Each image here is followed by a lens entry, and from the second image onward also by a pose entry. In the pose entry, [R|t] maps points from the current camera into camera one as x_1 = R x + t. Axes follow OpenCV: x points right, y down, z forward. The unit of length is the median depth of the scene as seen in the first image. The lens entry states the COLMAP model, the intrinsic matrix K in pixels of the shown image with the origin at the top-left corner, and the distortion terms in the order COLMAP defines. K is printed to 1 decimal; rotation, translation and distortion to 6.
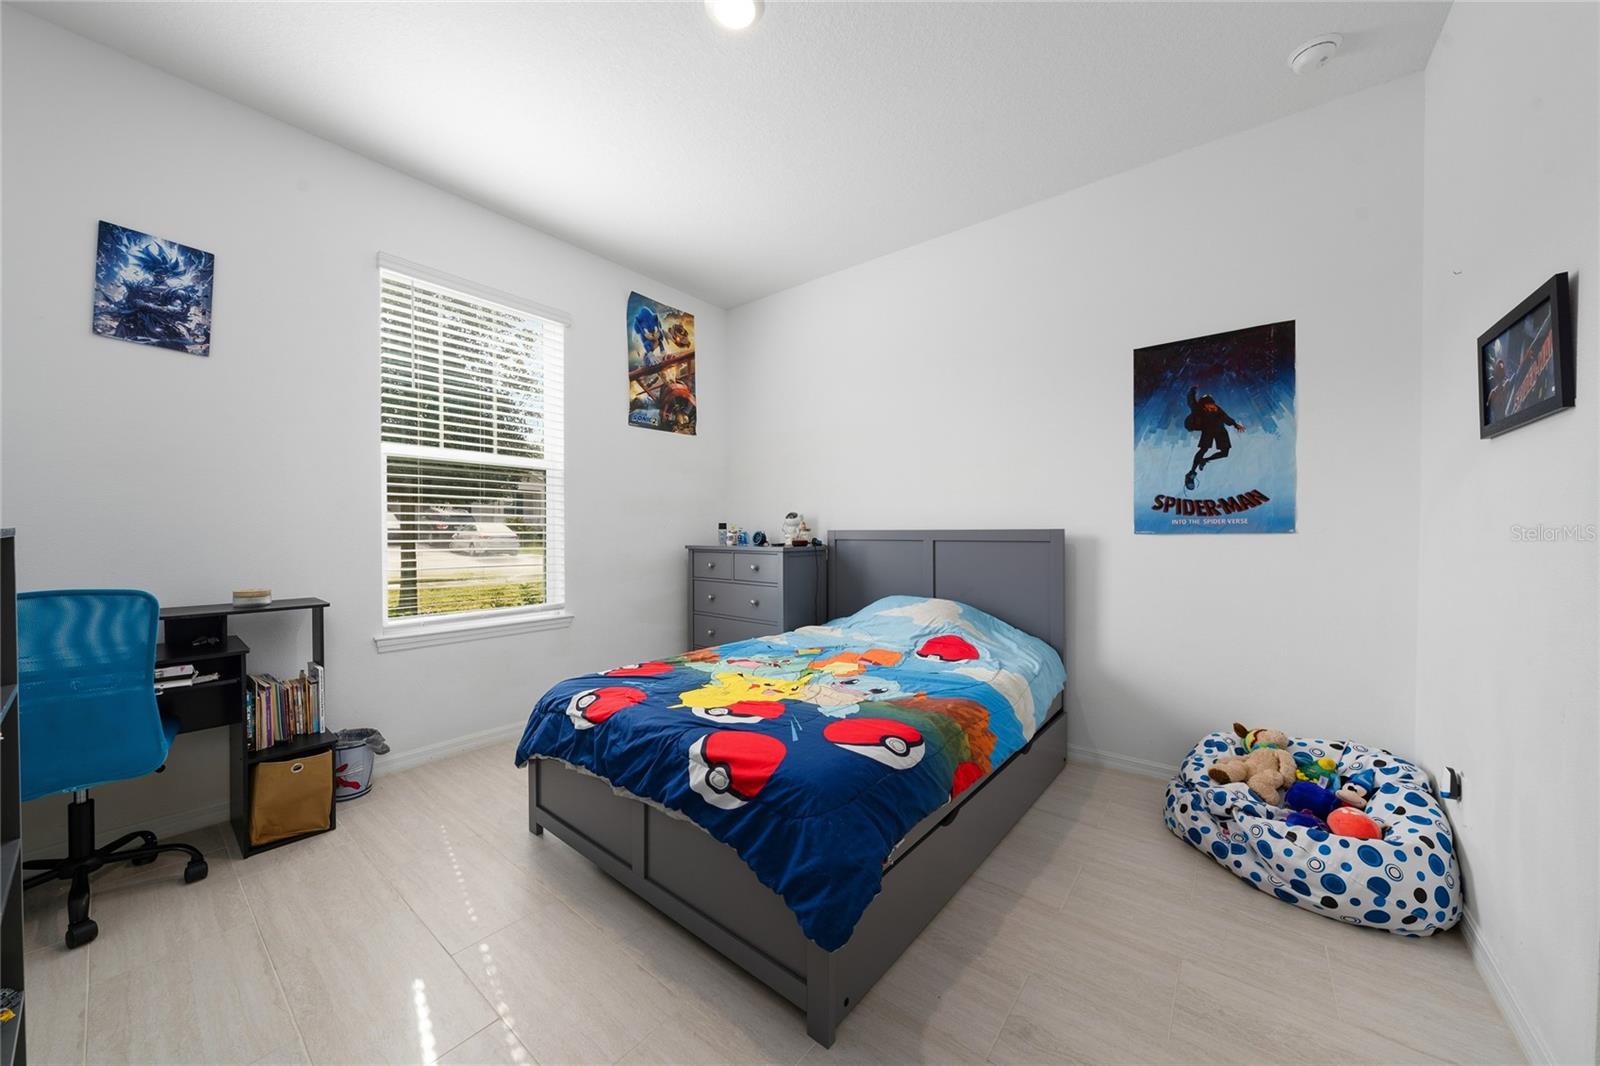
lens RADIAL K [[558.9, 0, 802.3], [0, 558.9, 533.4], [0, 0, 1]] dist [-0.006917, 0.000443]
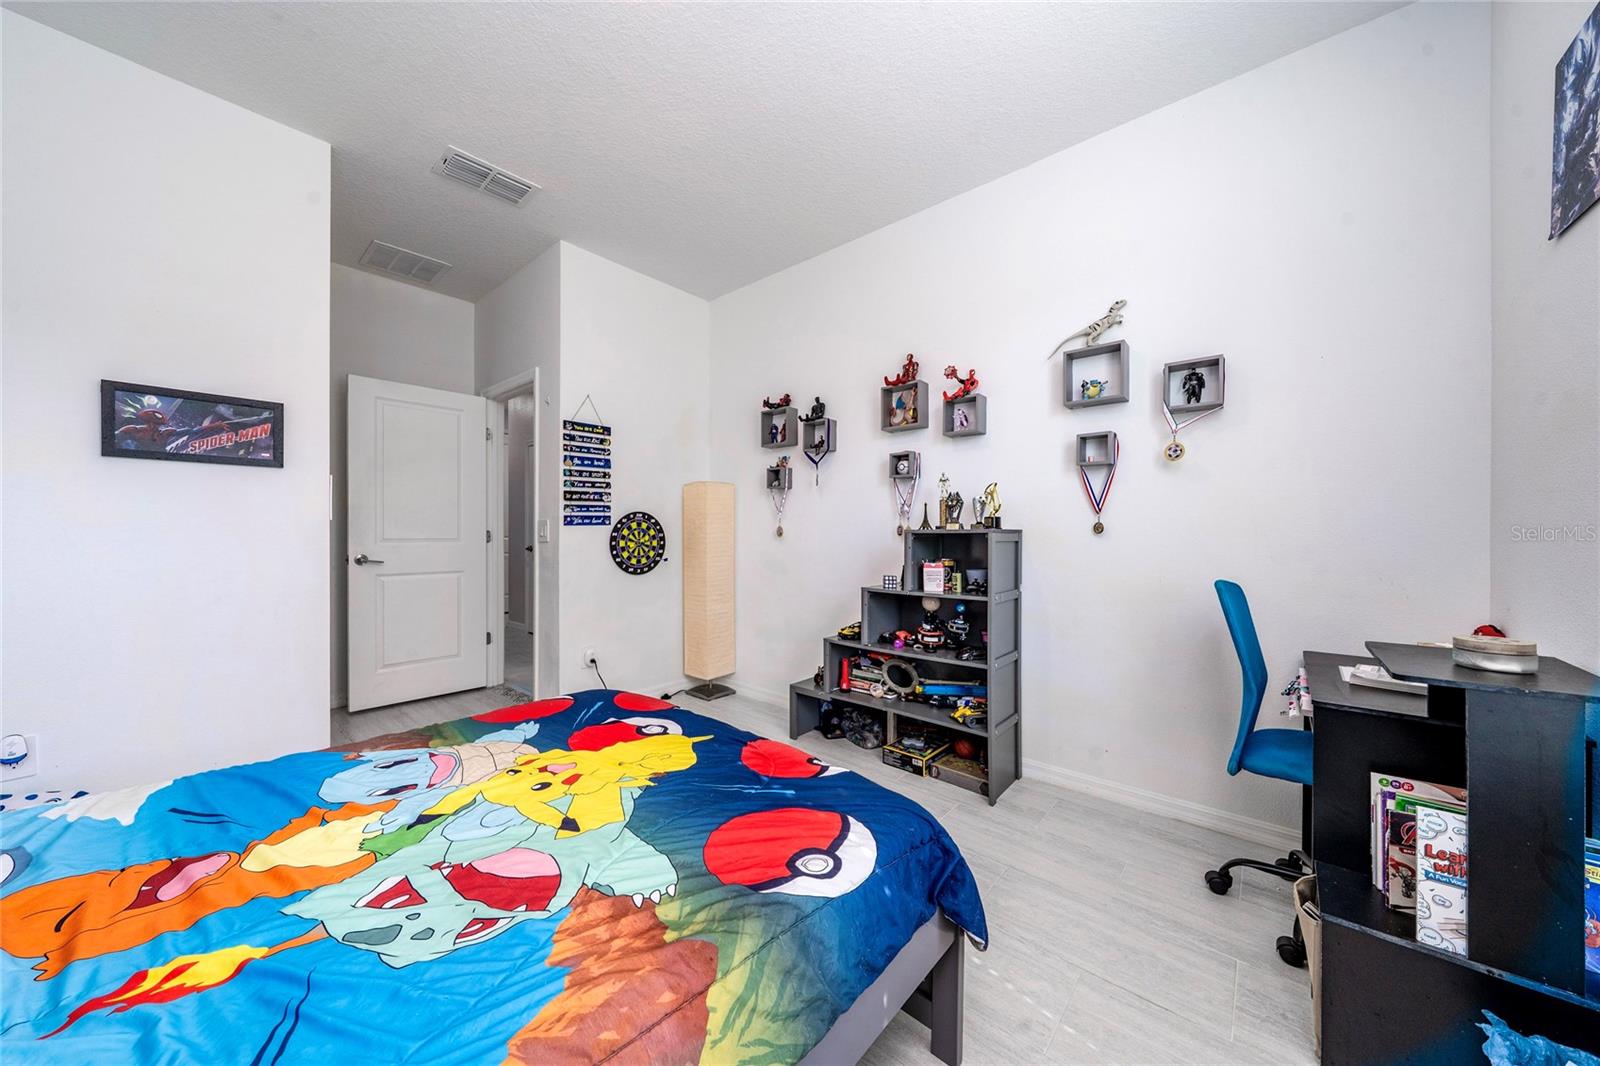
lens RADIAL K [[558.9, 0, 798.3], [0, 558.9, 532.0], [0, 0, 1]] dist [-0.006917, 0.000443]
pose [[-0.998265, -0.002850, 0.058804, -0.416526], [-0.002425, 0.999970, 0.007296, 0.002908], [-0.058823, 0.007140, -0.998243, 1.806034]]
